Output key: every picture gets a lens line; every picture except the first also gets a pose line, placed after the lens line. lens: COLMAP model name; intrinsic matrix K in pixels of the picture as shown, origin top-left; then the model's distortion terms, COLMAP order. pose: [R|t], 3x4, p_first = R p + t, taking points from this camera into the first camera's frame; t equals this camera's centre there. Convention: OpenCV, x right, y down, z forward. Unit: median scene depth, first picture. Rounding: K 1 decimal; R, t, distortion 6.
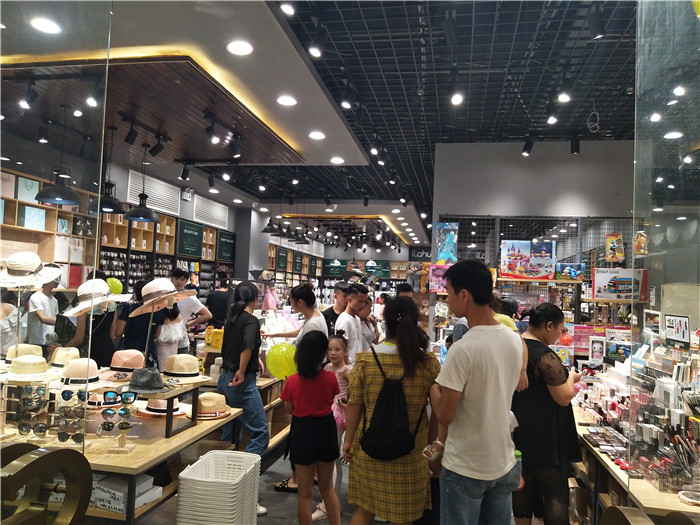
lens RADIAL K [[527.1, 0, 347.2], [0, 527.1, 265.1], [0, 0, 1]] dist [0.080152, -0.157670]
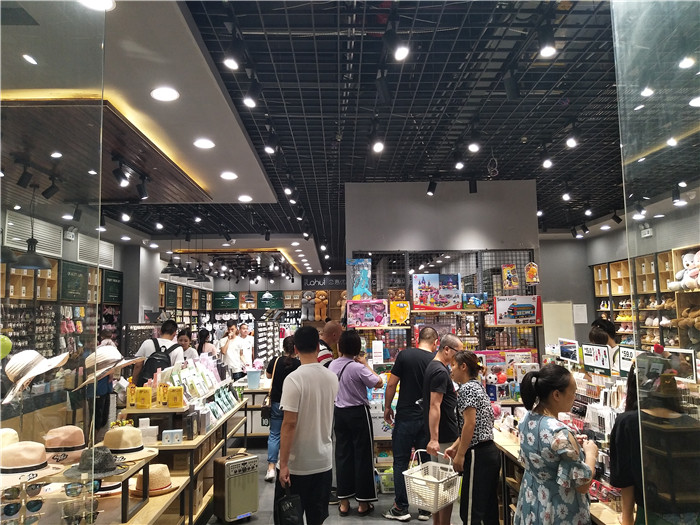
lens RADIAL K [[527.1, 0, 347.2], [0, 527.1, 265.1], [0, 0, 1]] dist [0.080152, -0.157670]
pose [[0.974292, -0.039111, 0.221869, -0.049839], [0.049798, 0.997843, -0.042780, -0.019145], [-0.219717, 0.052729, 0.974138, 0.001496]]
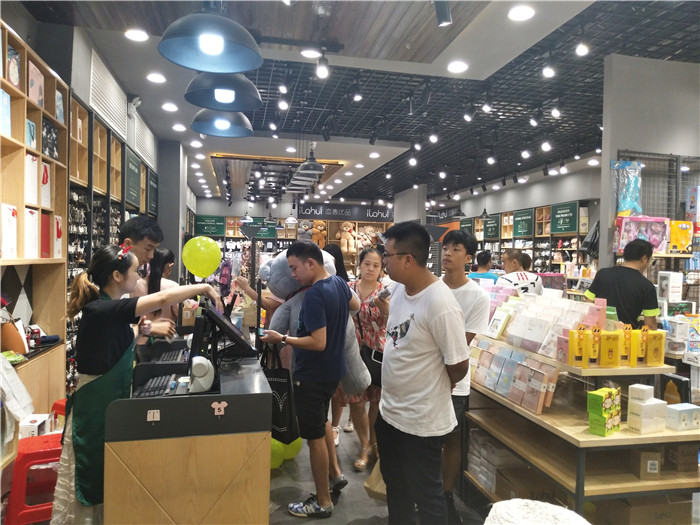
lens RADIAL K [[527.1, 0, 347.2], [0, 527.1, 265.1], [0, 0, 1]] dist [0.080152, -0.157670]
pose [[0.919160, -0.029706, 0.392762, -0.389455], [0.000114, 0.997172, 0.075152, 0.010070], [-0.393884, -0.069032, 0.916564, 0.361358]]
